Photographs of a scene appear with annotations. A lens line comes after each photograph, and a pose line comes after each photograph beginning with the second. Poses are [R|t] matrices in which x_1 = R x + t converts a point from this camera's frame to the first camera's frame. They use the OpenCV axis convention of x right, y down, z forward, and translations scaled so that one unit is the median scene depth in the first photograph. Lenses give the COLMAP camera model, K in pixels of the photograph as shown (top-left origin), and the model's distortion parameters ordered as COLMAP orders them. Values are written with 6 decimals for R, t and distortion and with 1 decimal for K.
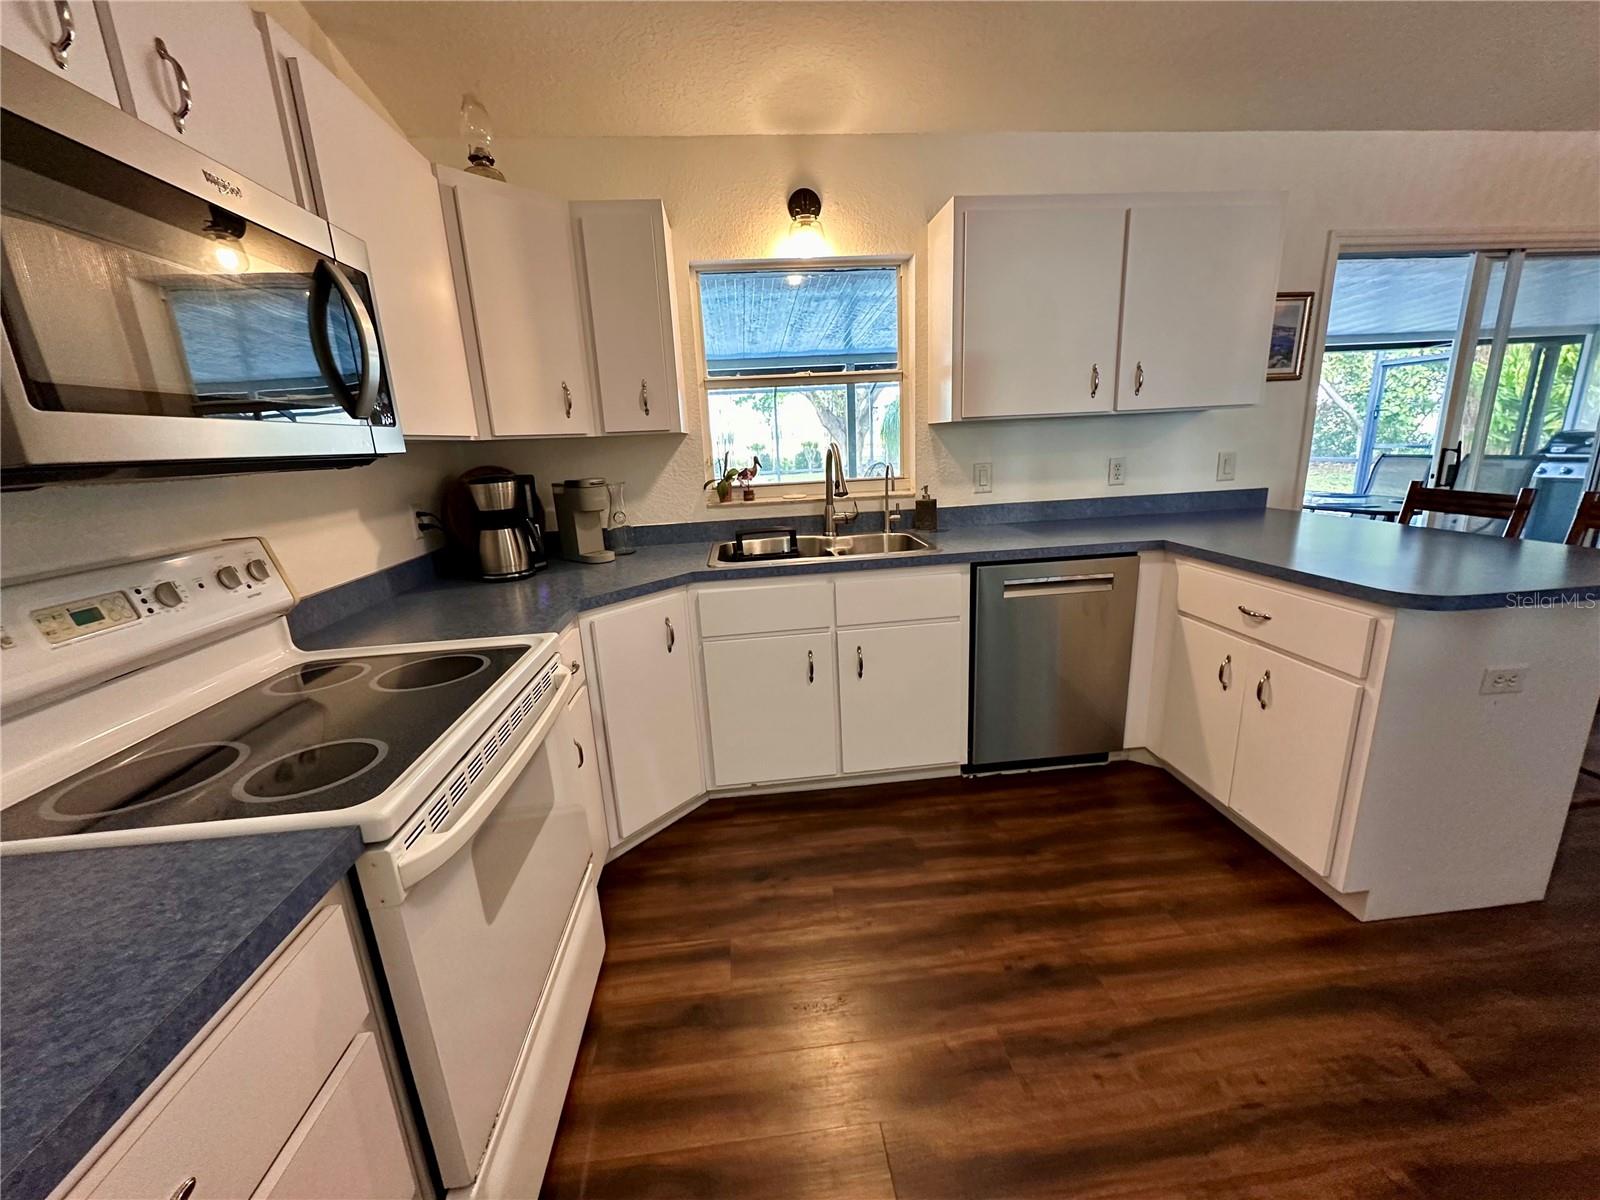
lens RADIAL K [[638.8, 0, 803.4], [0, 638.8, 599.6], [0, 0, 1]] dist [0.000178, 0.000923]
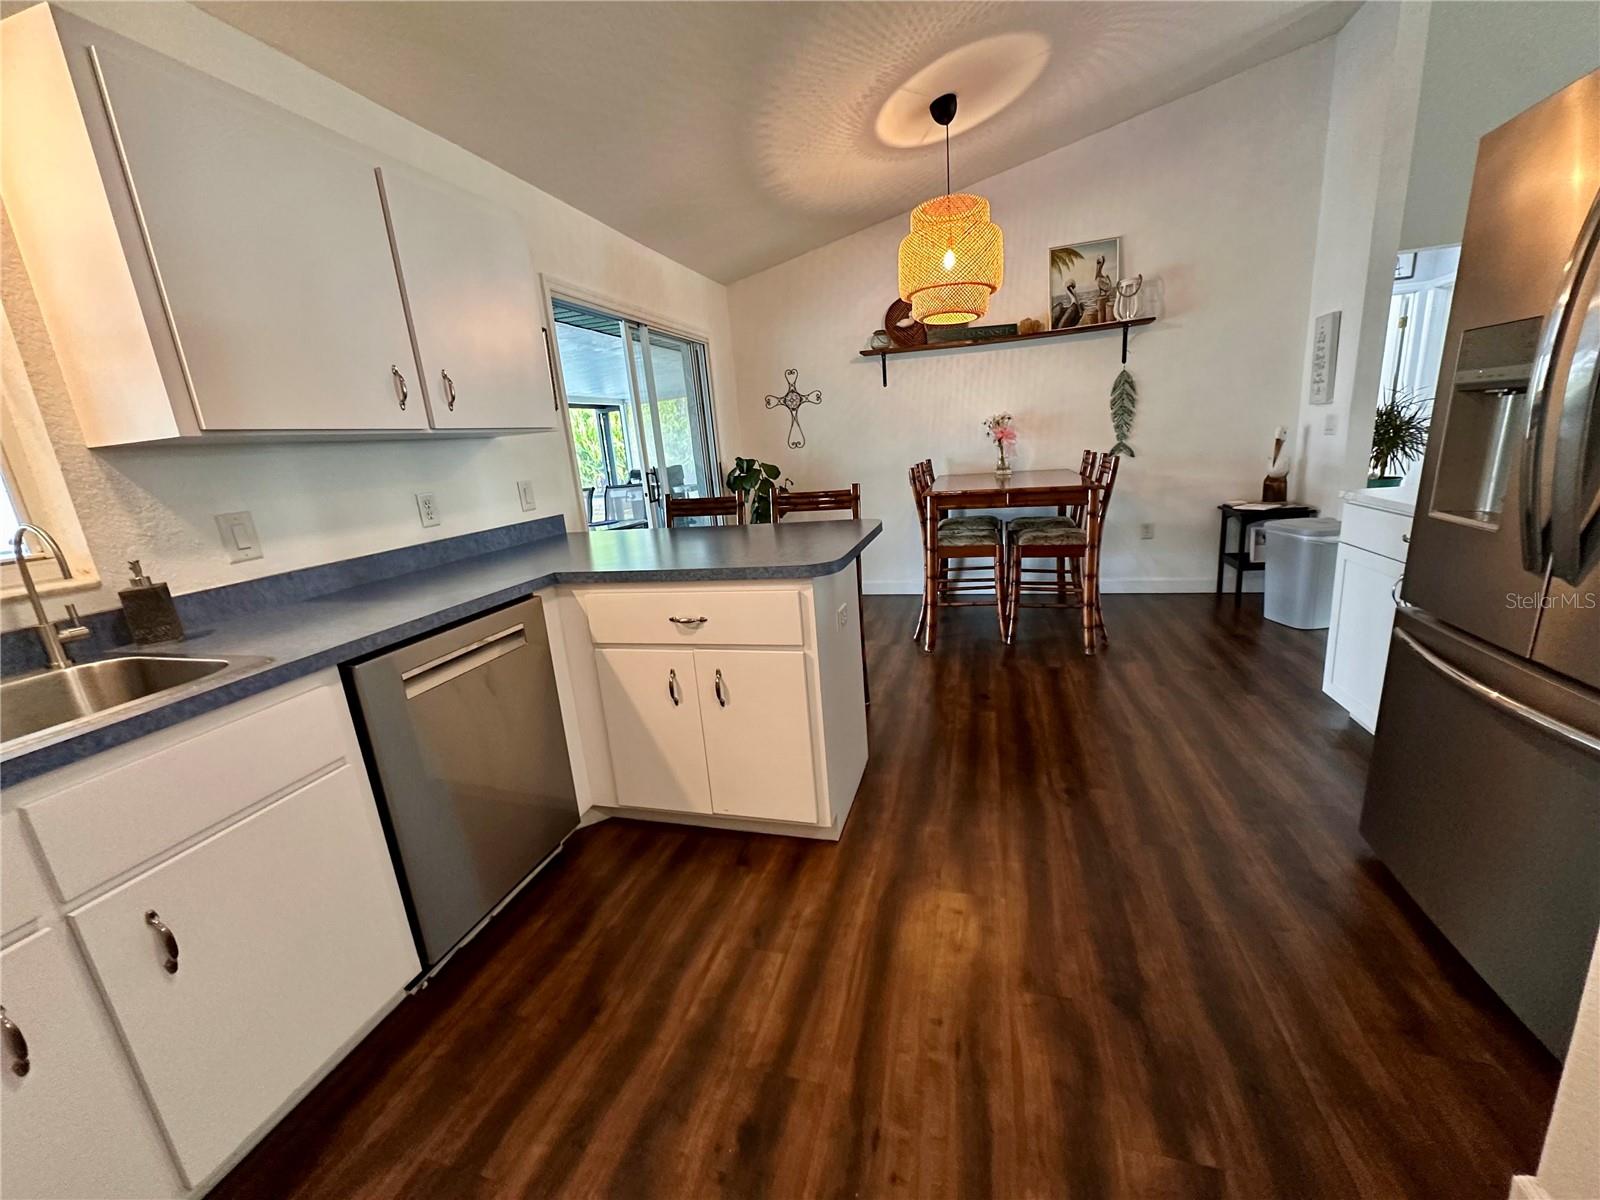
lens RADIAL K [[638.8, 0, 803.5], [0, 638.8, 598.9], [0, 0, 1]] dist [0.000178, 0.000923]
pose [[0.371482, -0.207589, 0.904935, -0.102414], [0.288792, 0.952168, 0.099872, -0.047984], [-0.882383, 0.224238, 0.413664, 0.349148]]
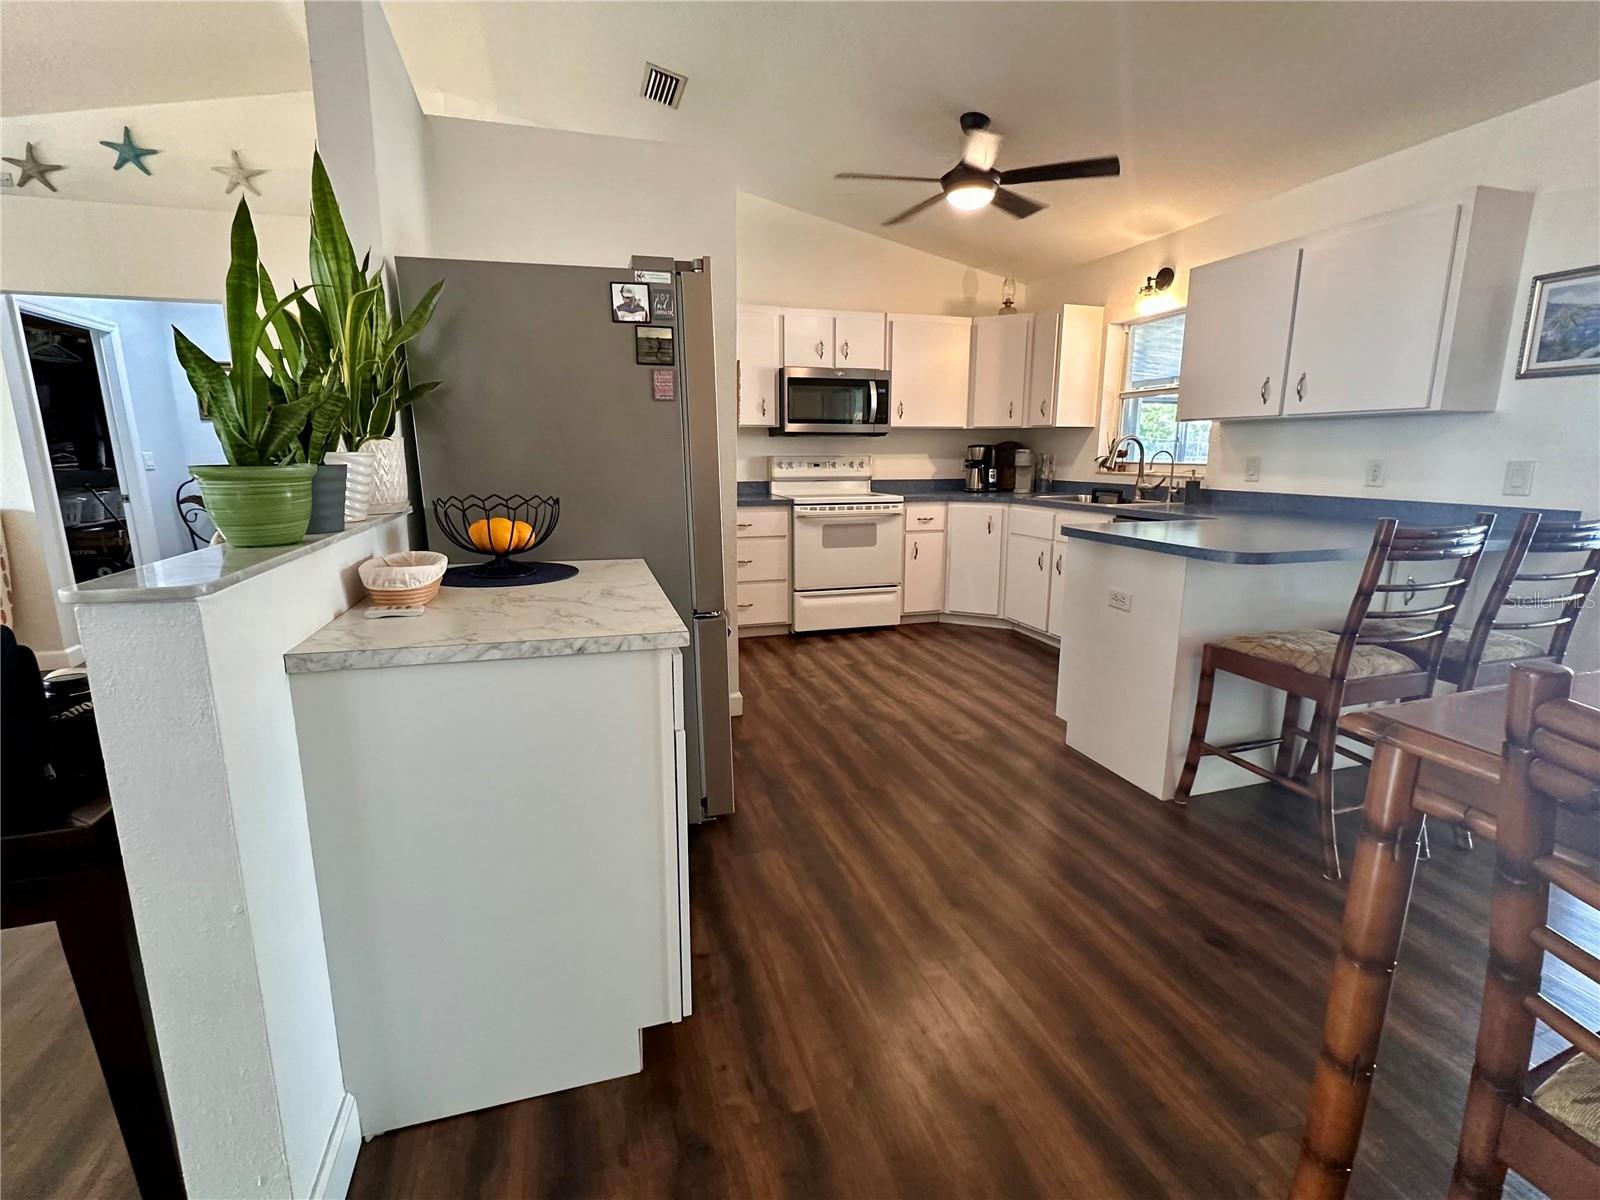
lens RADIAL K [[764.9, 0, 815.2], [0, 764.9, 611.4], [0, 0, 1]] dist [0.003888, -0.000386]
pose [[0.213425, 0.246972, -0.945227, 1.855712], [-0.247866, 0.949551, 0.192136, -0.013007], [0.944993, 0.193283, 0.263874, -0.113807]]
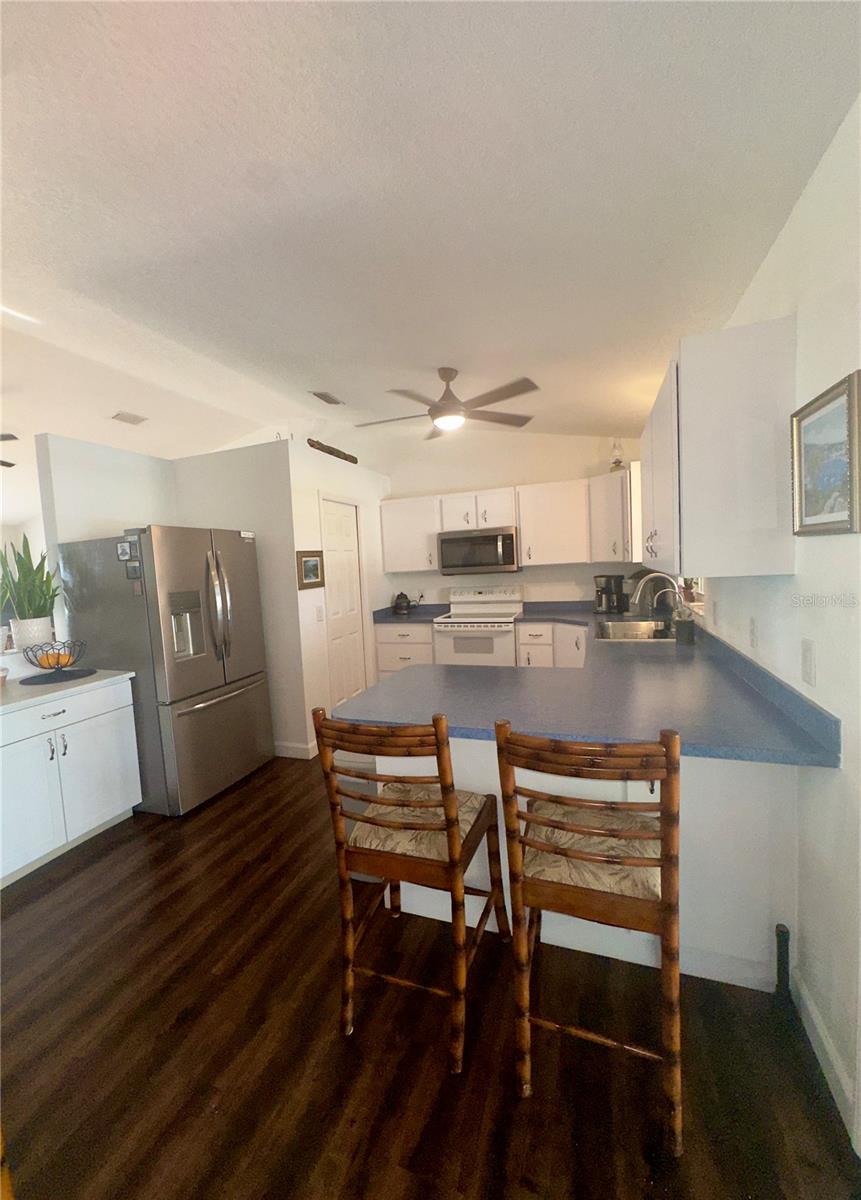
lens RADIAL K [[498.7, 0, 401.1], [0, 498.7, 607.1], [0, 0, 1]] dist [0.002533, 0.000109]
pose [[-0.466392, 0.151490, -0.871510, 1.631562], [-0.138663, 0.960526, 0.241170, -0.415066], [0.873642, 0.233326, -0.426976, 1.076871]]
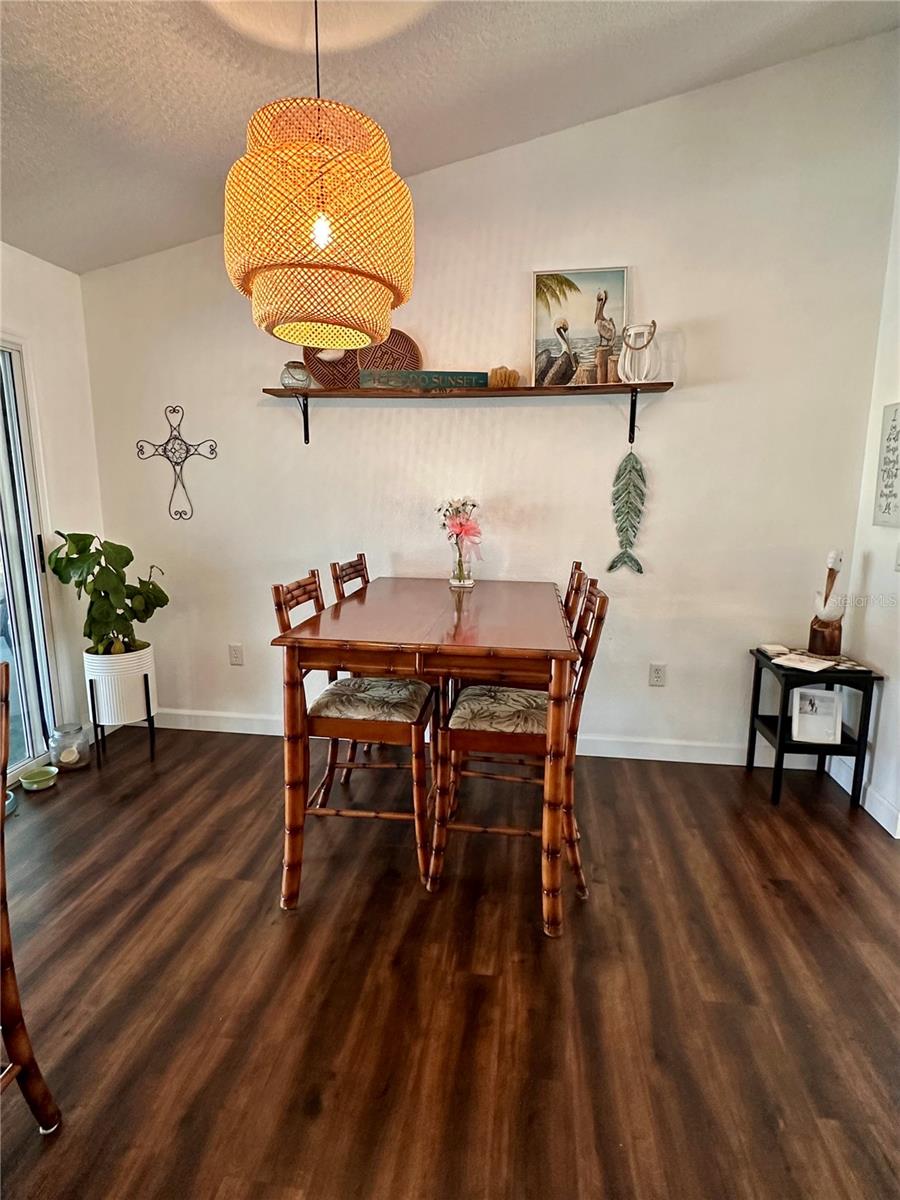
lens RADIAL K [[631.6, 0, 442.5], [0, 631.6, 601.6], [0, 0, 1]] dist [-0.008048, 0.001314]
pose [[0.243668, -0.129919, 0.961118, 0.715138], [0.226463, 0.971215, 0.073869, -0.114852], [-0.943048, 0.199658, 0.266076, 0.222634]]
